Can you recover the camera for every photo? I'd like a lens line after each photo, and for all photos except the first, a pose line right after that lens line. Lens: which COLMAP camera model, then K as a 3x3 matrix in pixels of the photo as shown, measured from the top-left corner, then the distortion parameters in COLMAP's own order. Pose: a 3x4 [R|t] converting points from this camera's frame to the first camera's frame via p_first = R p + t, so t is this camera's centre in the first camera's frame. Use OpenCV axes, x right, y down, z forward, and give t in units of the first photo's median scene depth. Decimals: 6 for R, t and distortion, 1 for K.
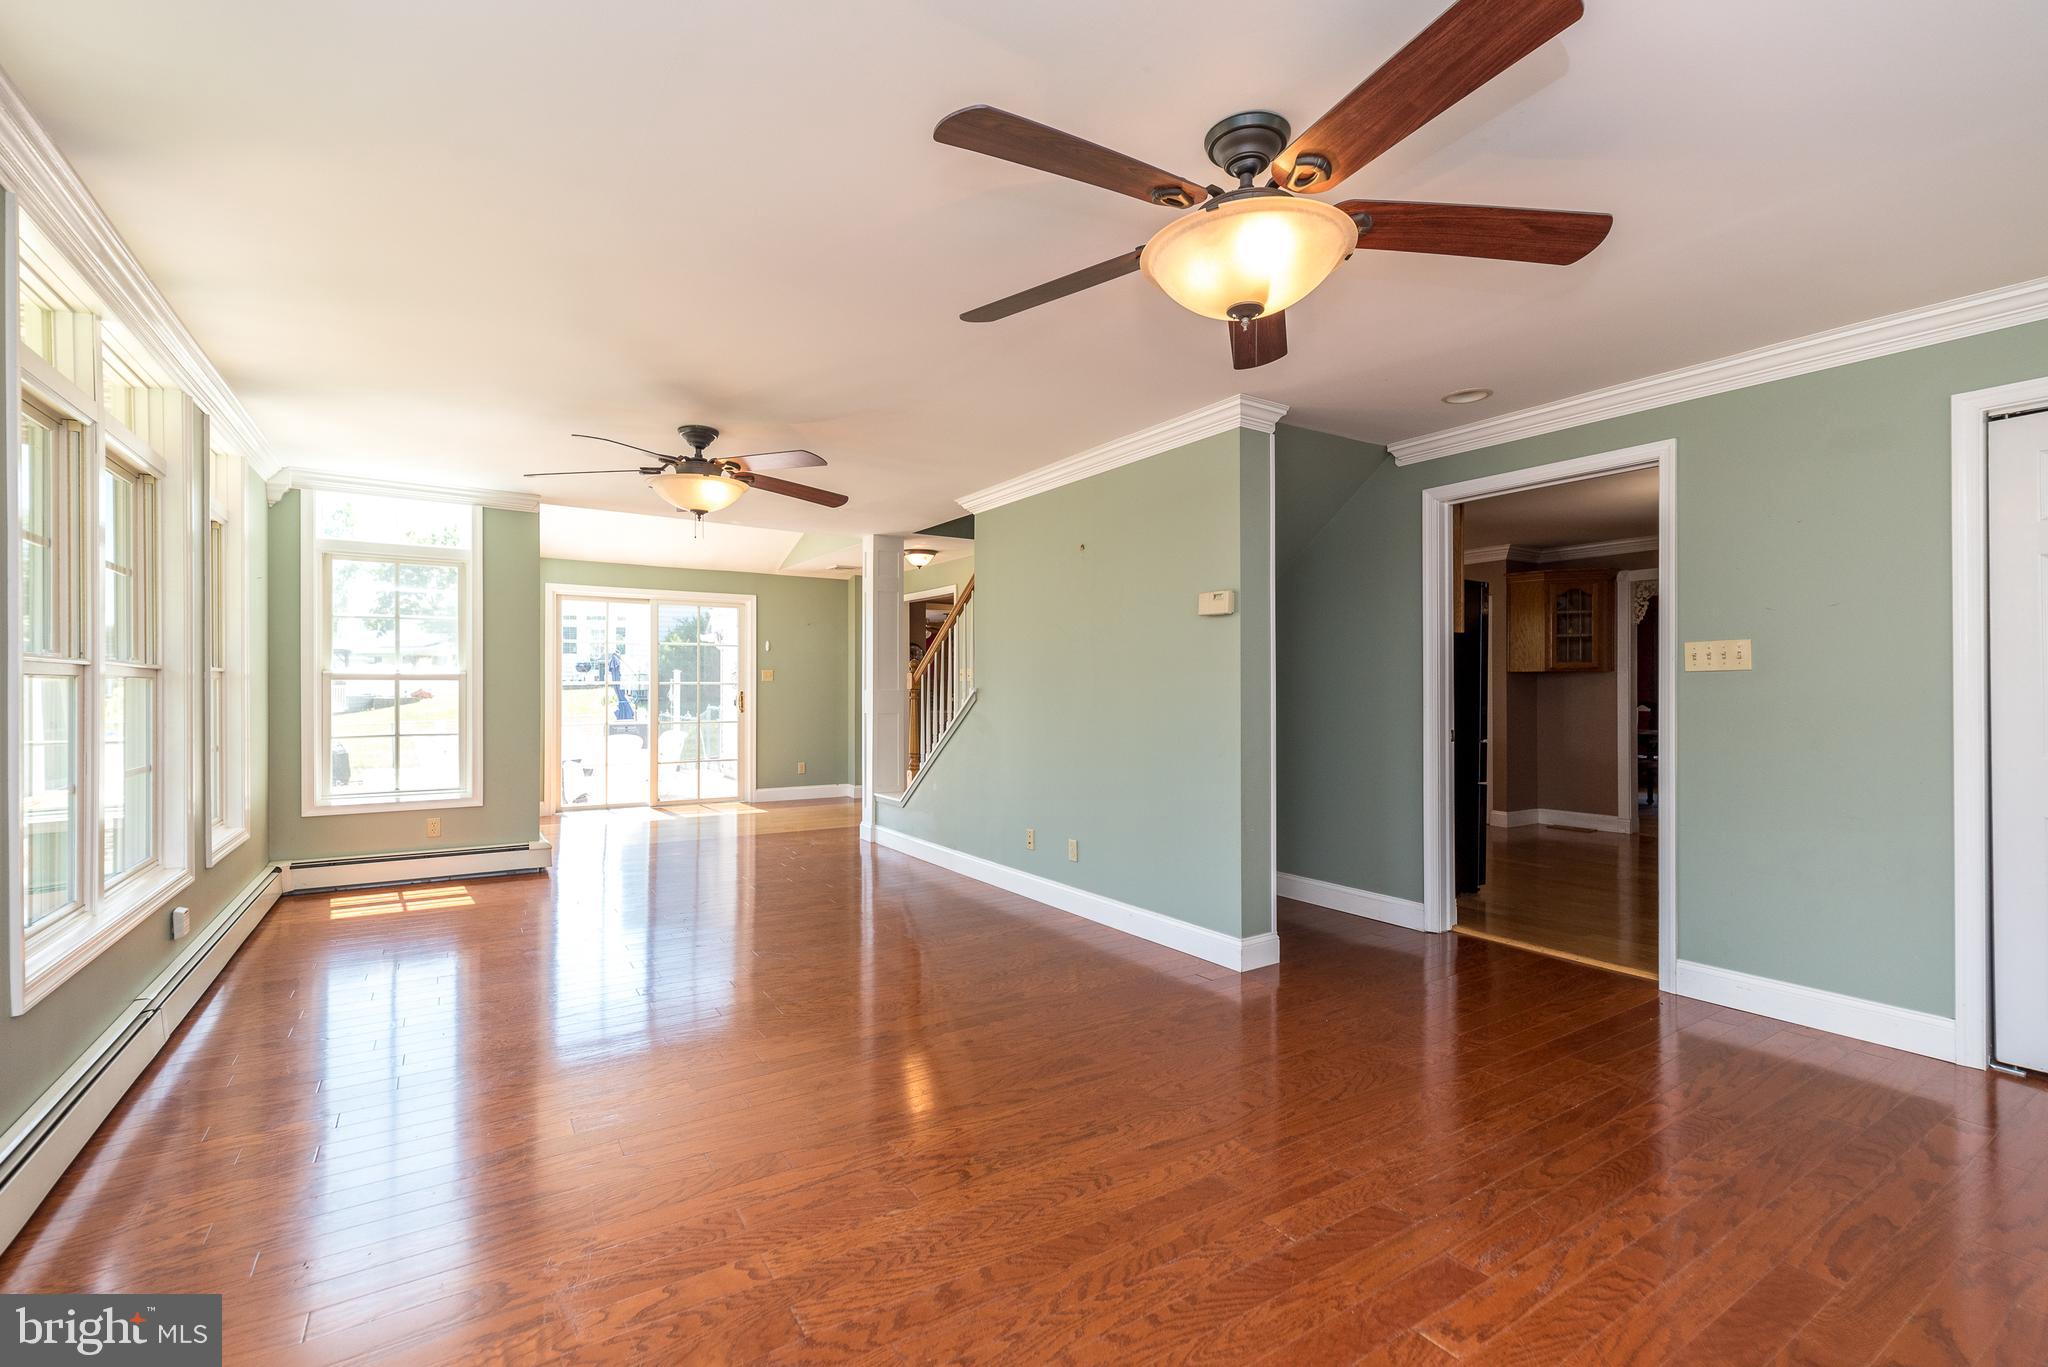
lens RADIAL K [[892.6, 0, 1031.5], [0, 892.6, 683.6], [0, 0, 1]] dist [0.008558, -0.000347]
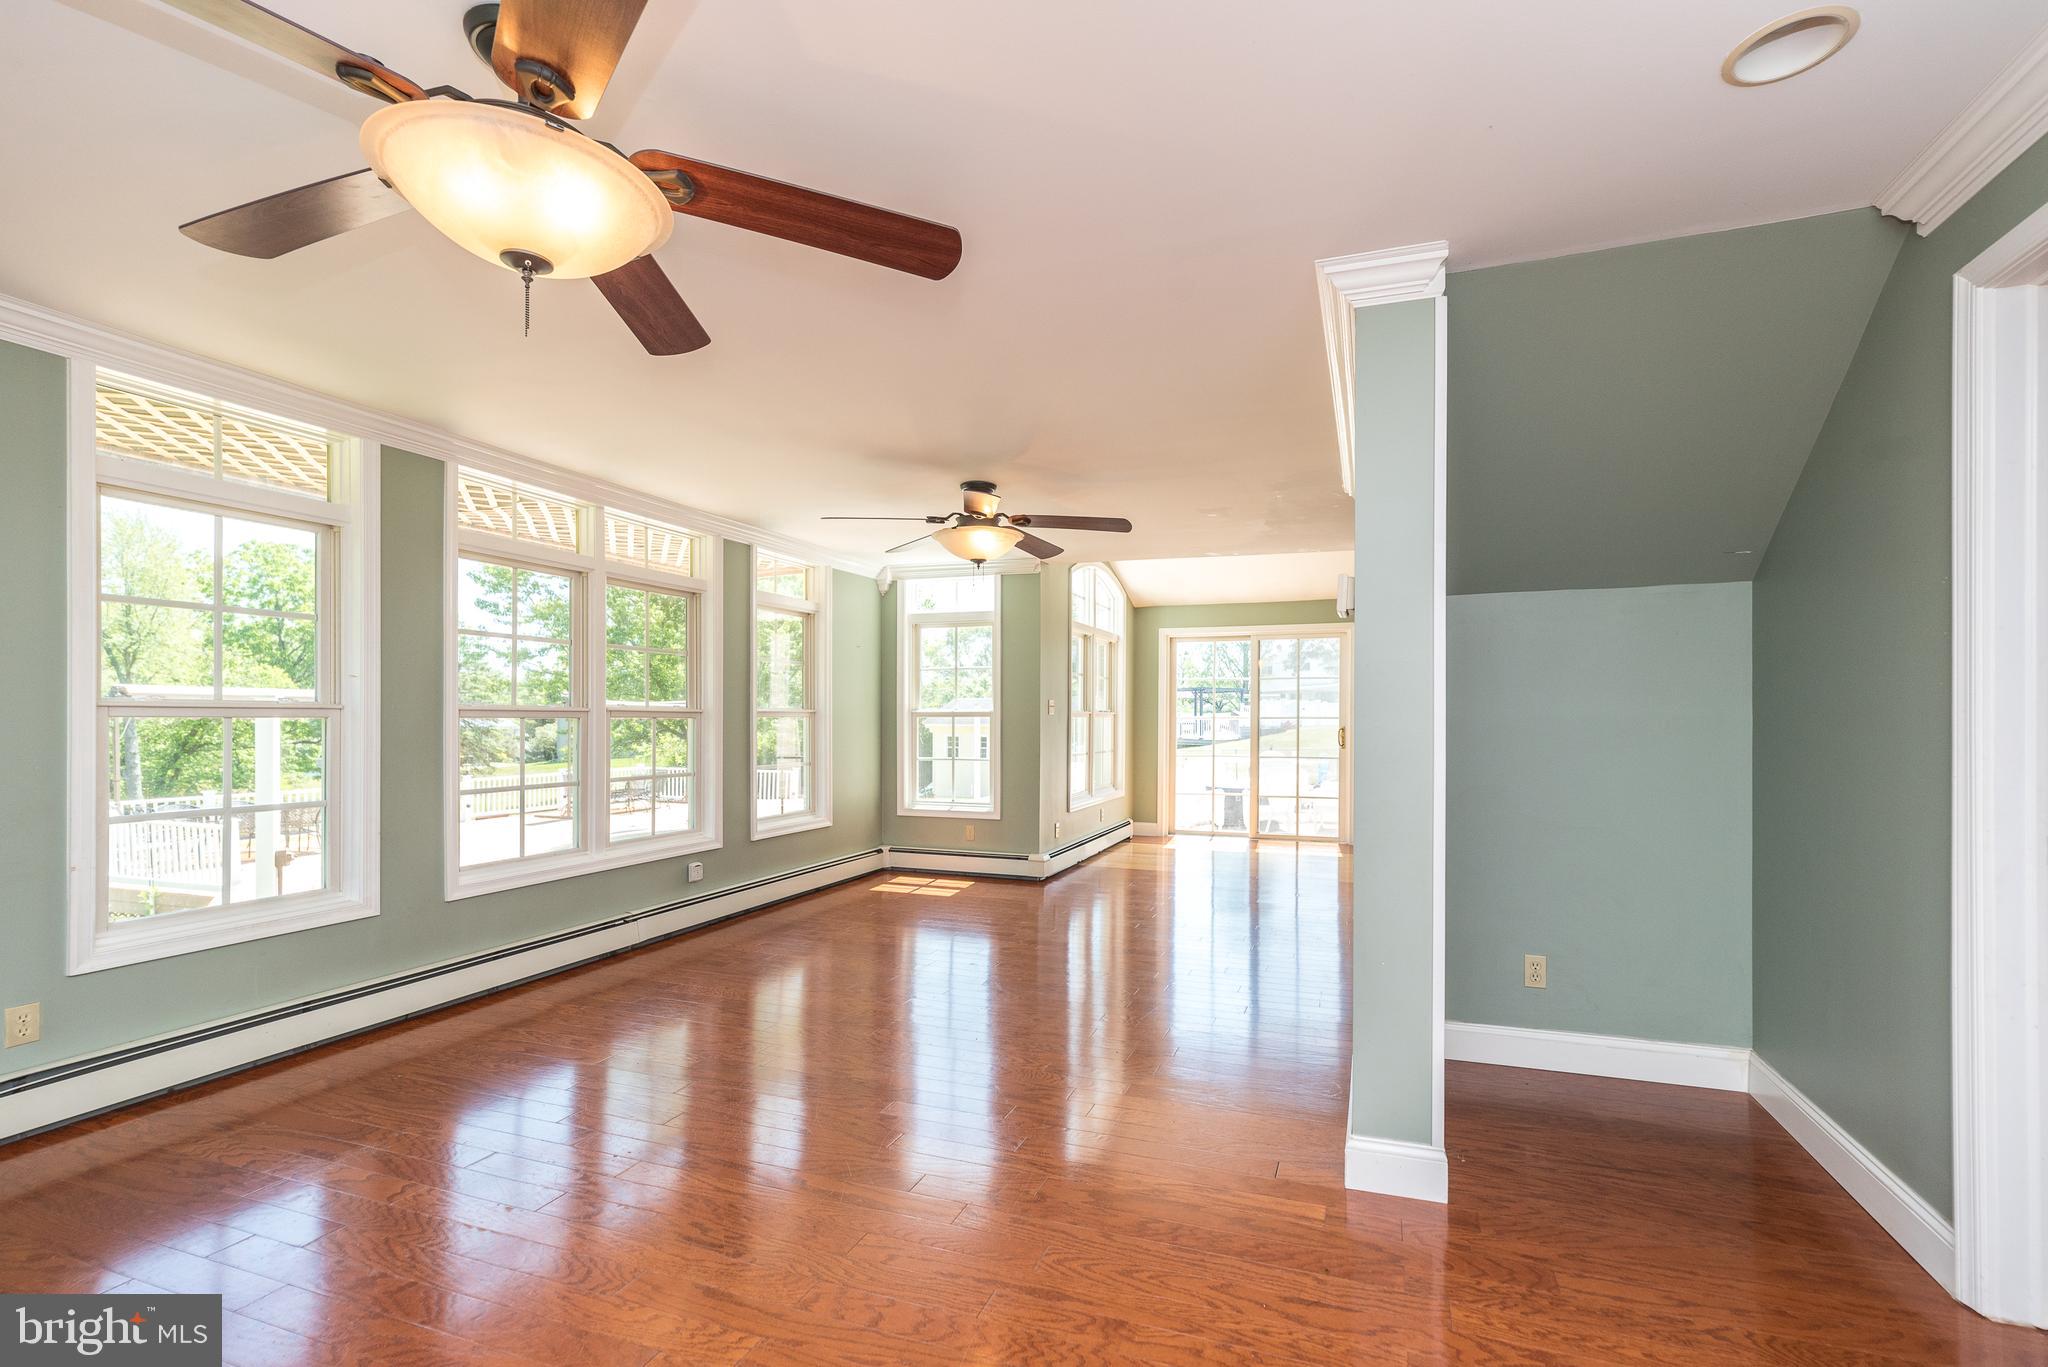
lens RADIAL K [[892.6, 0, 1024.0], [0, 892.6, 716.1], [0, 0, 1]] dist [0.008558, -0.000347]
pose [[0.616625, -0.003538, -0.787249, 0.400761], [0.004862, 0.999988, -0.000686, -0.003704], [0.787242, -0.003404, 0.616635, 0.299963]]
